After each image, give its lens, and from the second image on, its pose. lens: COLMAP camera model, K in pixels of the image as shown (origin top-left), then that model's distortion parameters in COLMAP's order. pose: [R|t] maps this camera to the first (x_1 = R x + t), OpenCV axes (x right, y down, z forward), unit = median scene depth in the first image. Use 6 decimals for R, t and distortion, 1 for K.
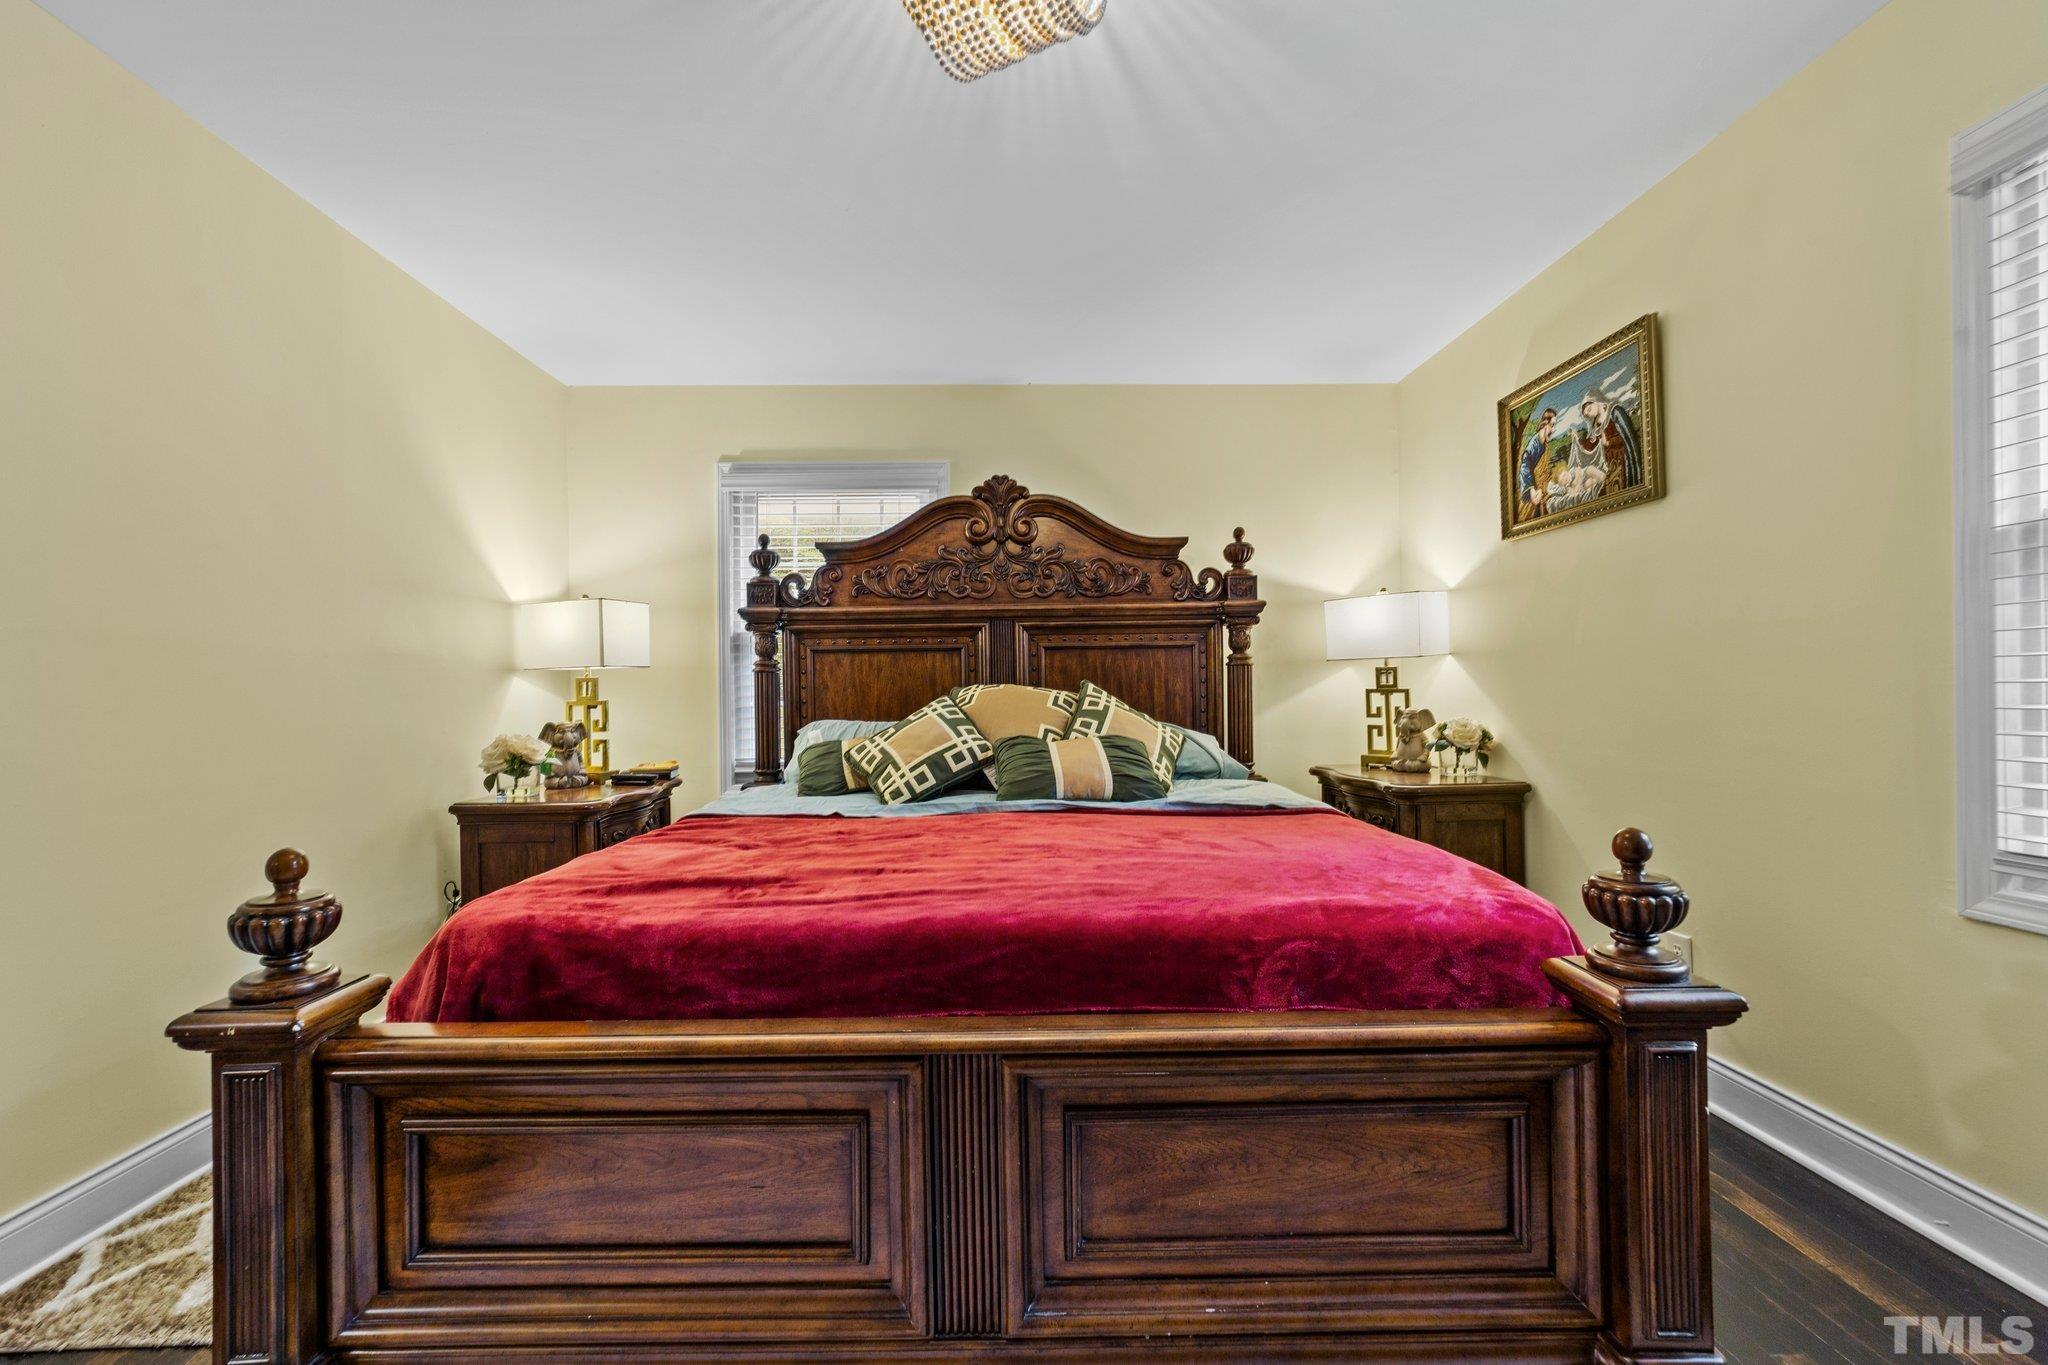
lens RADIAL K [[794.3, 0, 1027.9], [0, 794.3, 685.9], [0, 0, 1]] dist [-0.016207, 0.005656]
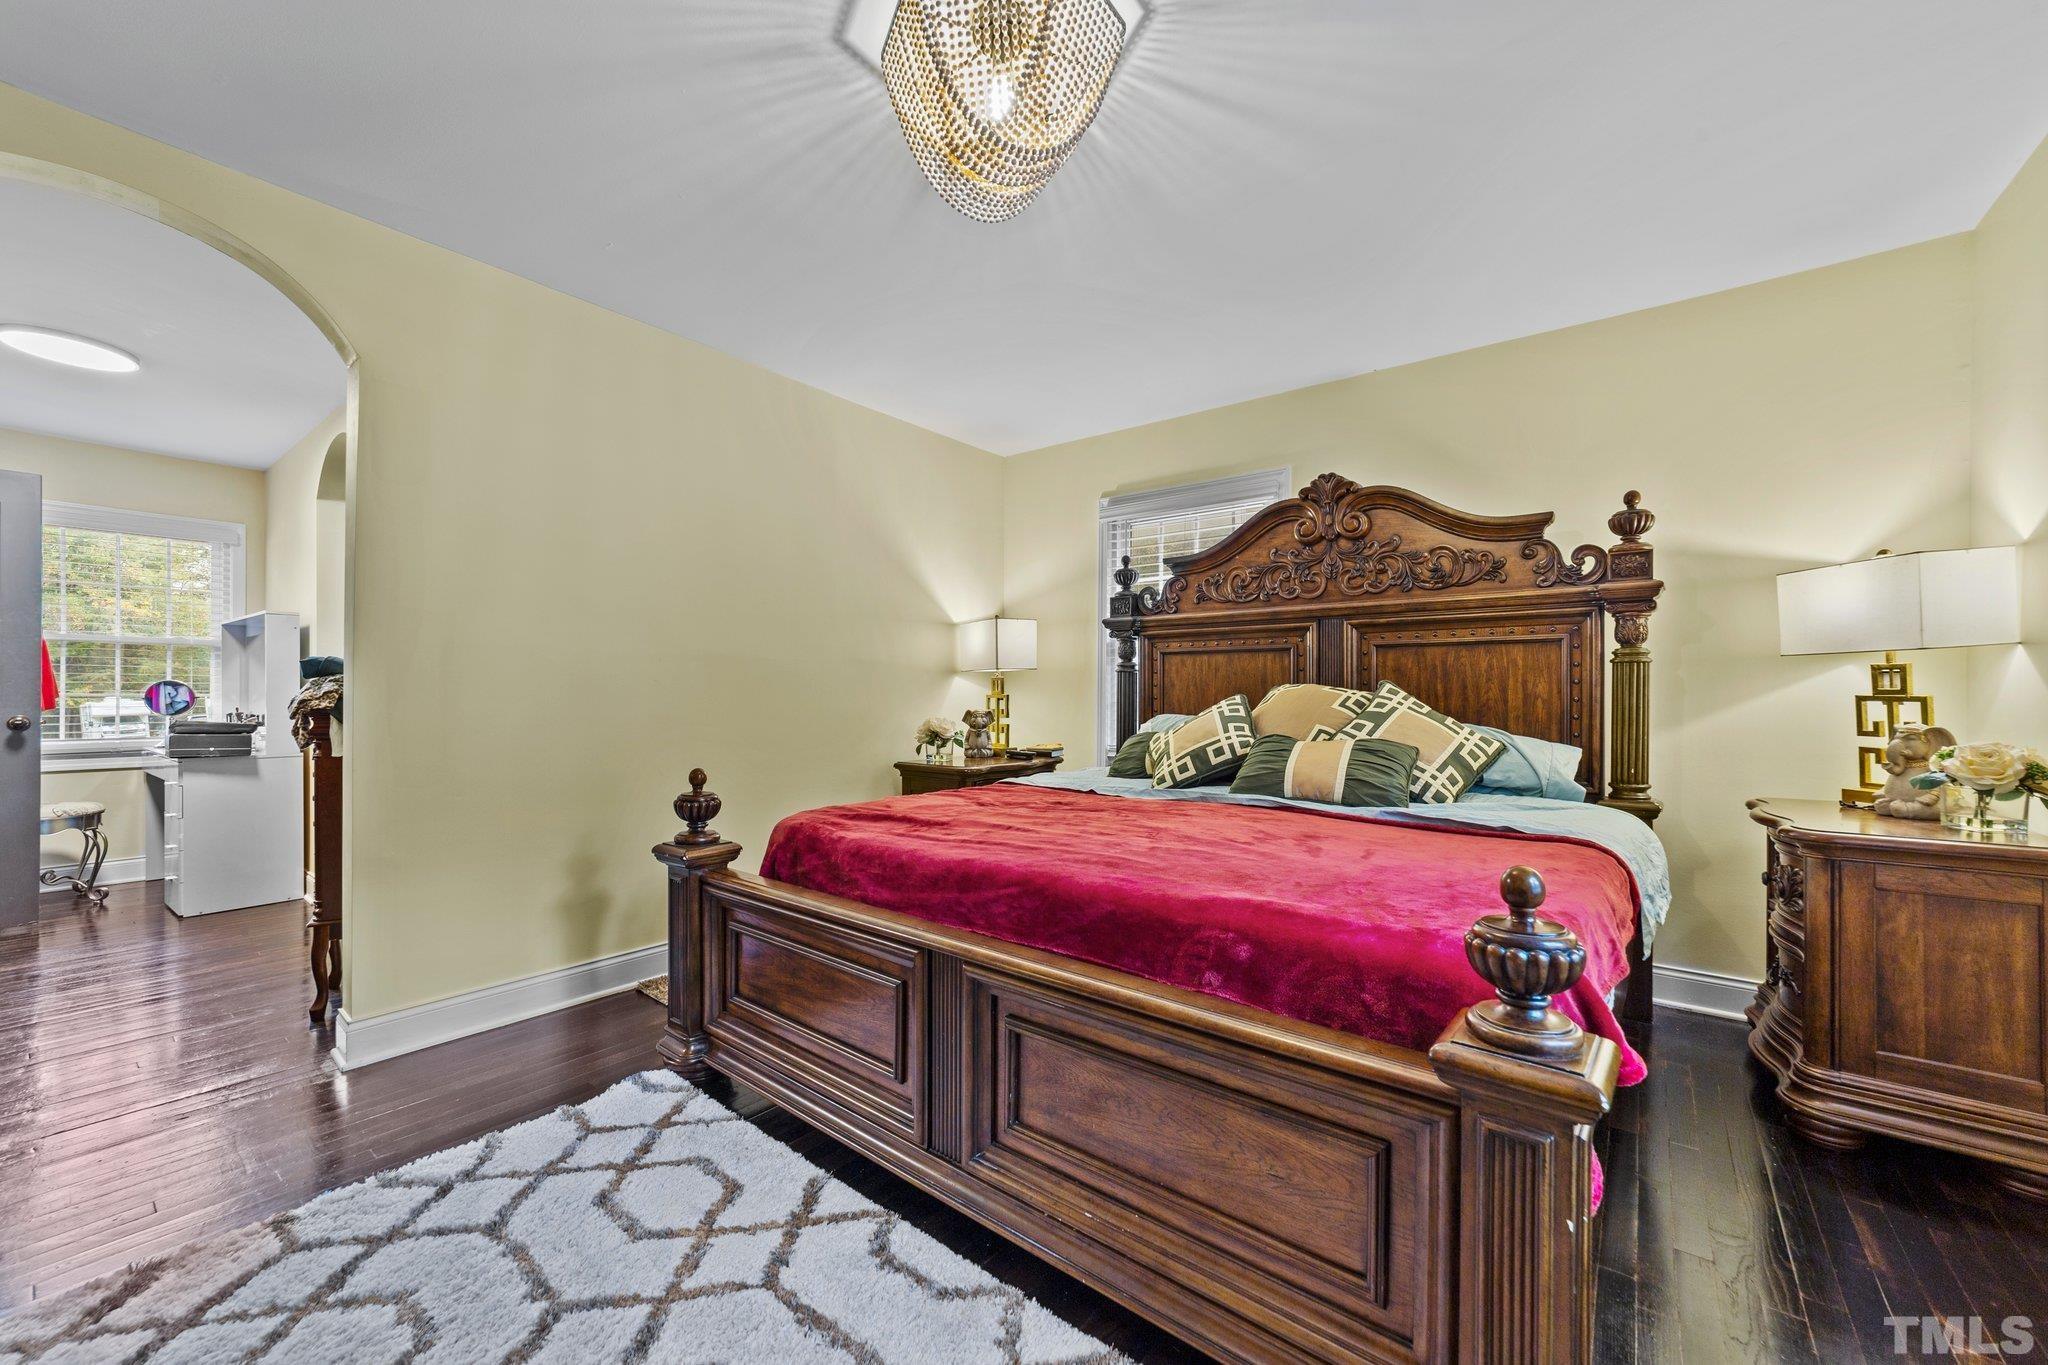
lens RADIAL K [[794.3, 0, 1055.0], [0, 794.3, 684.4], [0, 0, 1]] dist [-0.016207, 0.005656]
pose [[0.778255, 0.008552, -0.627890, 0.356124], [-0.006677, 0.999963, 0.005344, -0.005219], [0.627913, 0.000034, 0.778283, 0.016079]]
